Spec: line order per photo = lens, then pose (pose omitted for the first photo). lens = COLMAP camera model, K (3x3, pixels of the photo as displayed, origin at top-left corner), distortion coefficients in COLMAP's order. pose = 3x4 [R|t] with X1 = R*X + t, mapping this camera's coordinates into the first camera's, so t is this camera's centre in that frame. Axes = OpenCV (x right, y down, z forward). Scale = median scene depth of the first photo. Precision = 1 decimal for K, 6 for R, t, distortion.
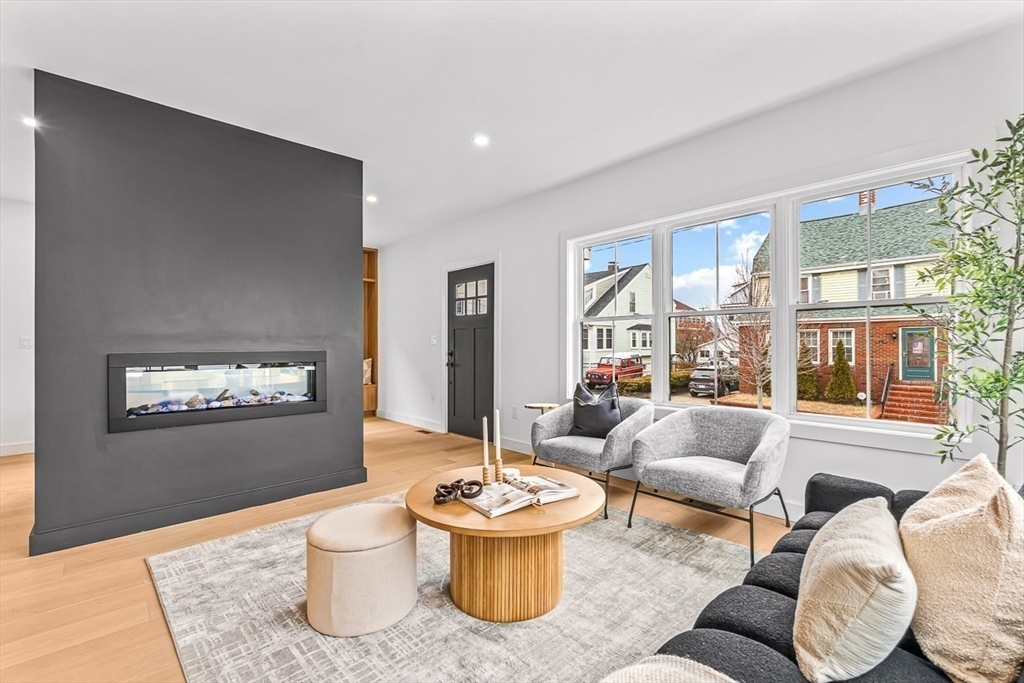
lens RADIAL K [[460.6, 0, 506.7], [0, 460.6, 346.8], [0, 0, 1]] dist [-0.000191, -0.000862]
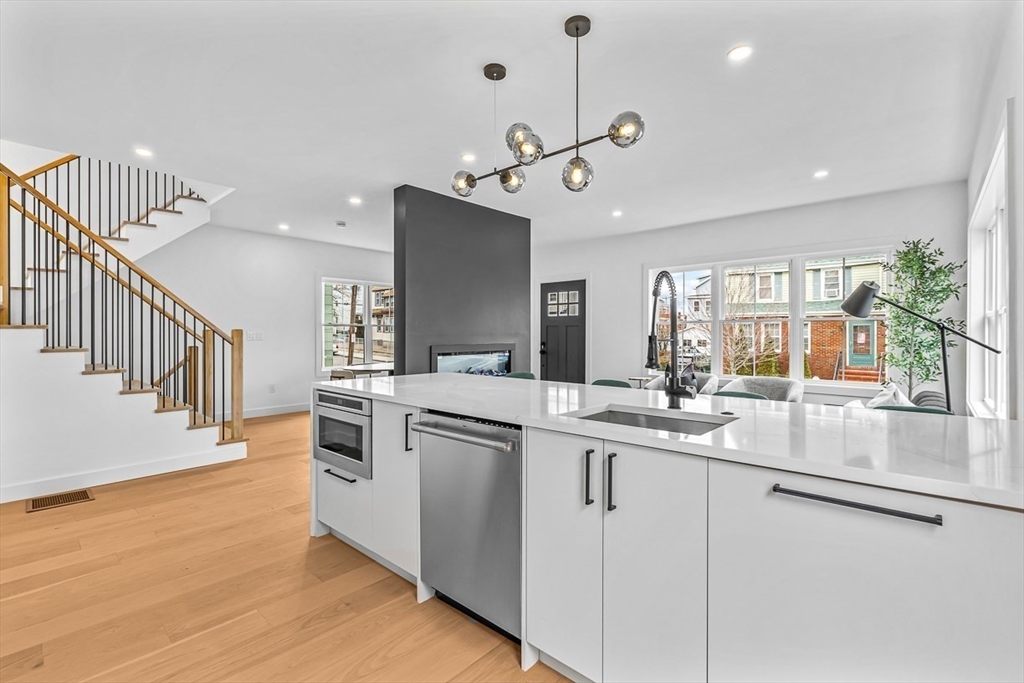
lens RADIAL K [[460.6, 0, 513.0], [0, 460.6, 335.7], [0, 0, 1]] dist [-0.000191, -0.000862]
pose [[0.996520, 0.004198, 0.083251, -0.339659], [-0.004402, 0.999988, 0.002267, -0.012608], [-0.083240, -0.002626, 0.996526, -0.360361]]
